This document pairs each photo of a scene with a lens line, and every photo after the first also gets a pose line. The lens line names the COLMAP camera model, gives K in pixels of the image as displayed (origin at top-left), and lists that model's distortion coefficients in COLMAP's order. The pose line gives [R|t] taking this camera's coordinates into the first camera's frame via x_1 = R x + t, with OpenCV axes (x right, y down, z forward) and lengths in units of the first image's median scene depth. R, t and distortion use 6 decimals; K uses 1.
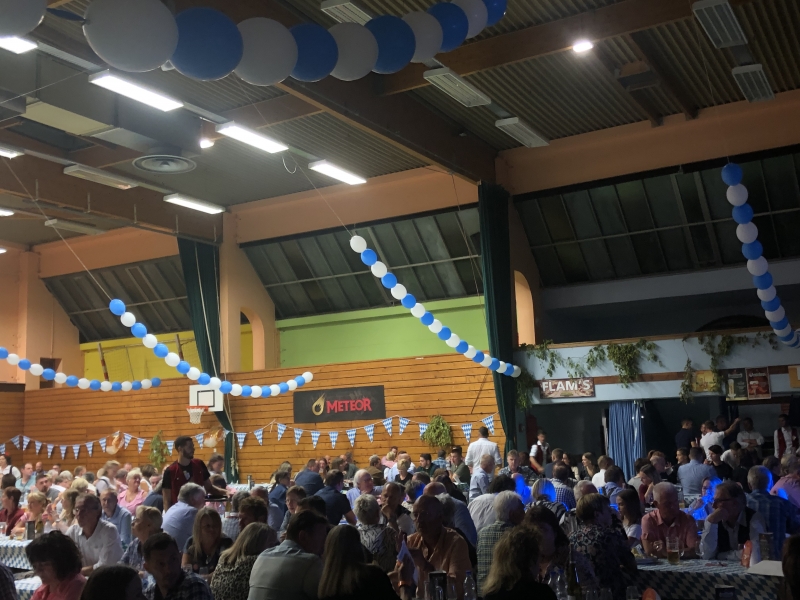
lens RADIAL K [[854.2, 0, 425.6], [0, 854.2, 317.3], [0, 0, 1]] dist [0.076697, 0.000000]
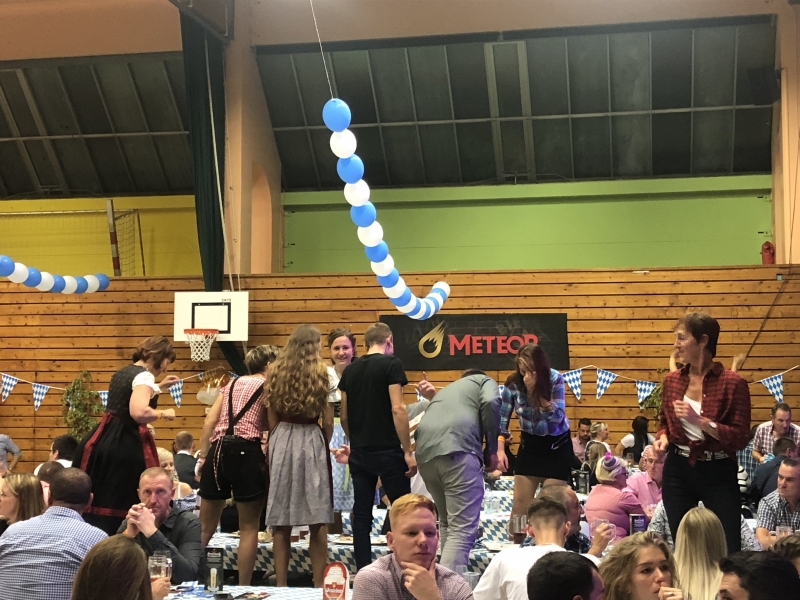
lens RADIAL K [[1258.2, 0, 401.0], [0, 1258.2, 296.9], [0, 0, 1]] dist [0.172077, 0.000000]
pose [[0.959040, 0.065595, 0.275570, -0.383257], [-0.078715, 0.996217, 0.036810, 0.043675], [-0.272114, -0.056993, 0.960576, 0.192497]]
